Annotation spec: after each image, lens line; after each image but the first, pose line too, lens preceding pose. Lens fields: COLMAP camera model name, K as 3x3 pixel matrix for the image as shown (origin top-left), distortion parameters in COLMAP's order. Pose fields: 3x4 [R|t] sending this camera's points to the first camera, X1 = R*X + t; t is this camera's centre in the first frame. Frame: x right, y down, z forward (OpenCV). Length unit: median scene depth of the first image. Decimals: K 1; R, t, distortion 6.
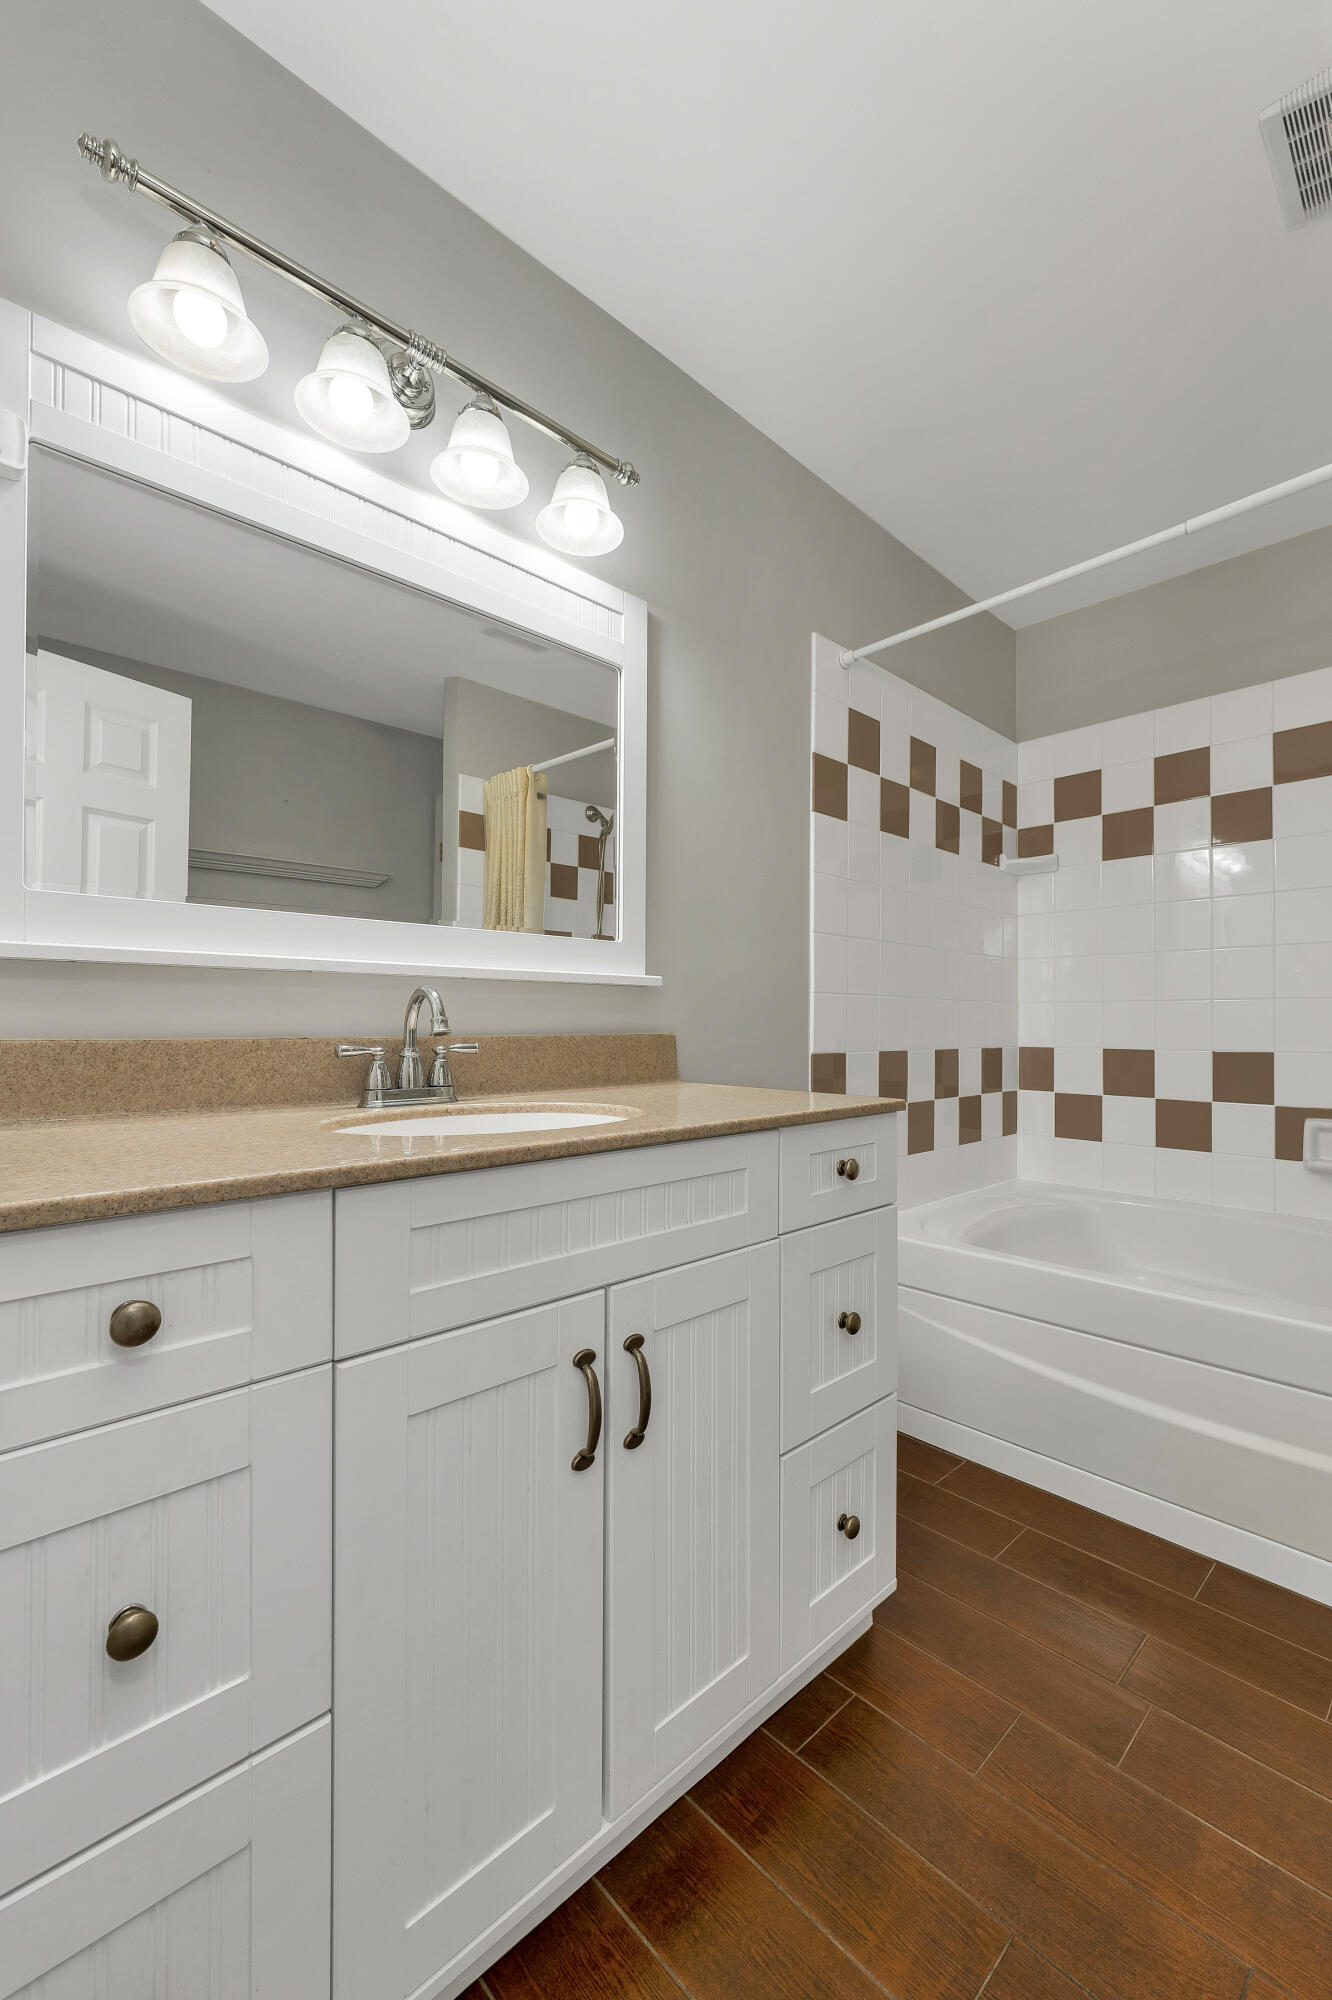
lens RADIAL K [[822.1, 0, 688.5], [0, 822.1, 1021.4], [0, 0, 1]] dist [-0.001380, -0.000506]
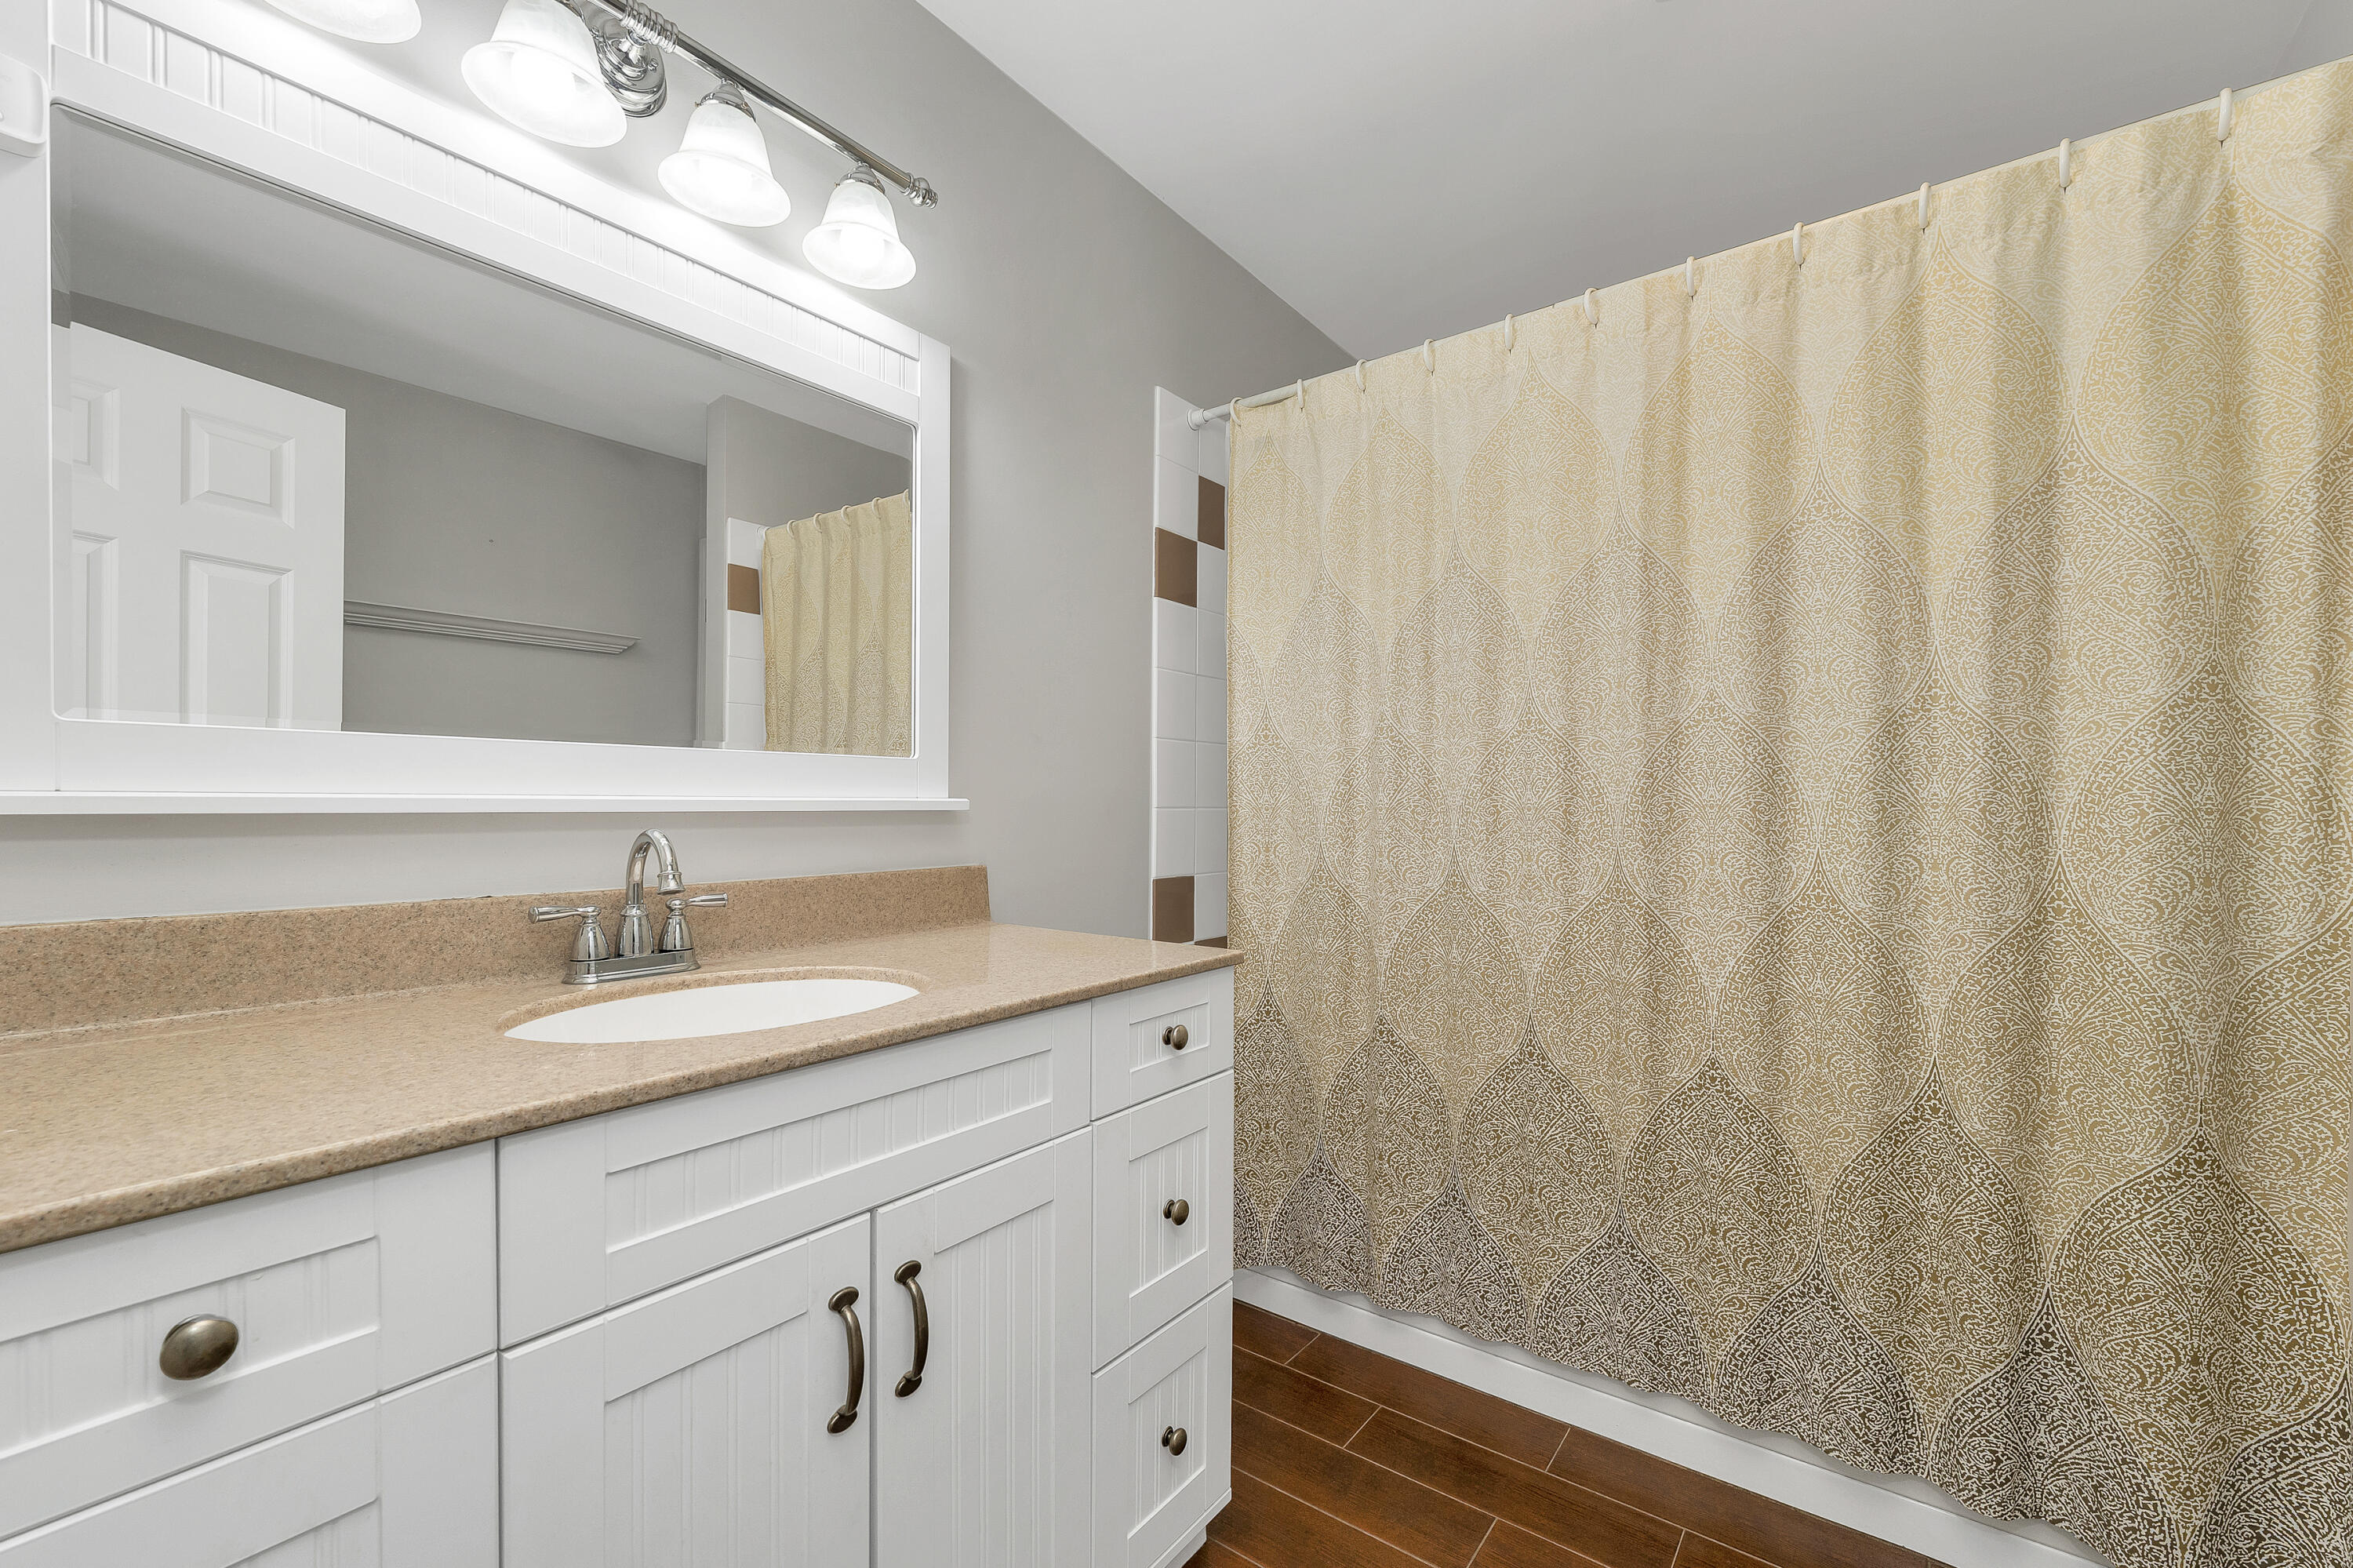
lens RADIAL K [[967.2, 0, 1210.9], [0, 967.2, 786.9], [0, 0, 1]] dist [-0.001380, -0.000506]
pose [[0.987866, 0.001585, 0.155298, 0.076765], [-0.004871, 0.999772, 0.020778, -0.115874], [-0.155230, -0.021282, 0.987649, -0.015888]]
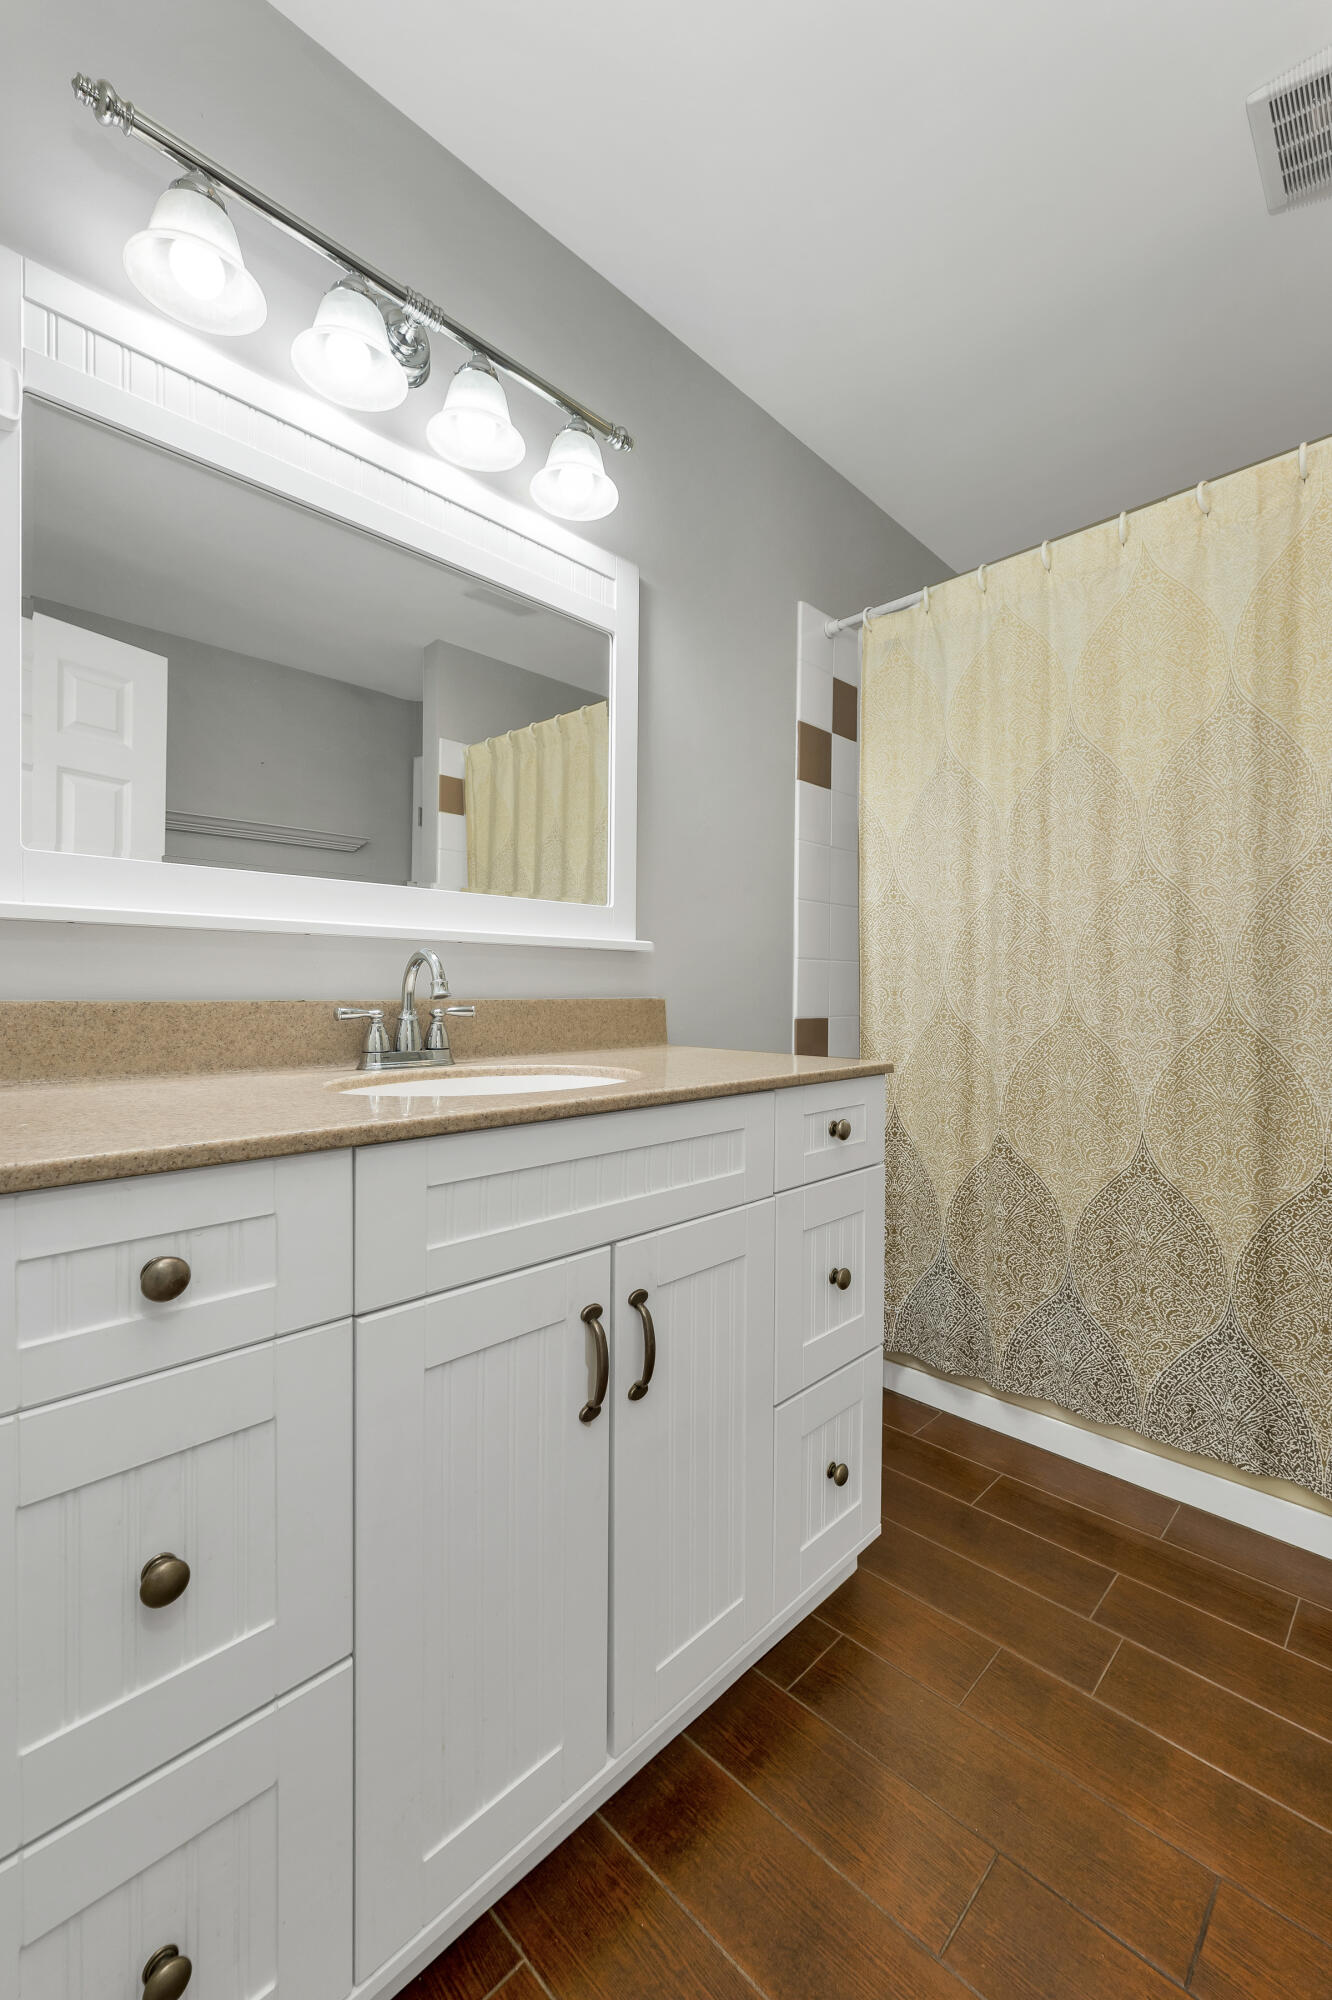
lens RADIAL K [[822.1, 0, 672.1], [0, 822.1, 1003.5], [0, 0, 1]] dist [-0.001380, -0.000506]
pose [[0.999464, 0.003279, 0.032574, -0.053157], [-0.003866, 0.999831, 0.017959, 0.004487], [-0.032510, -0.018075, 0.999308, -0.017988]]
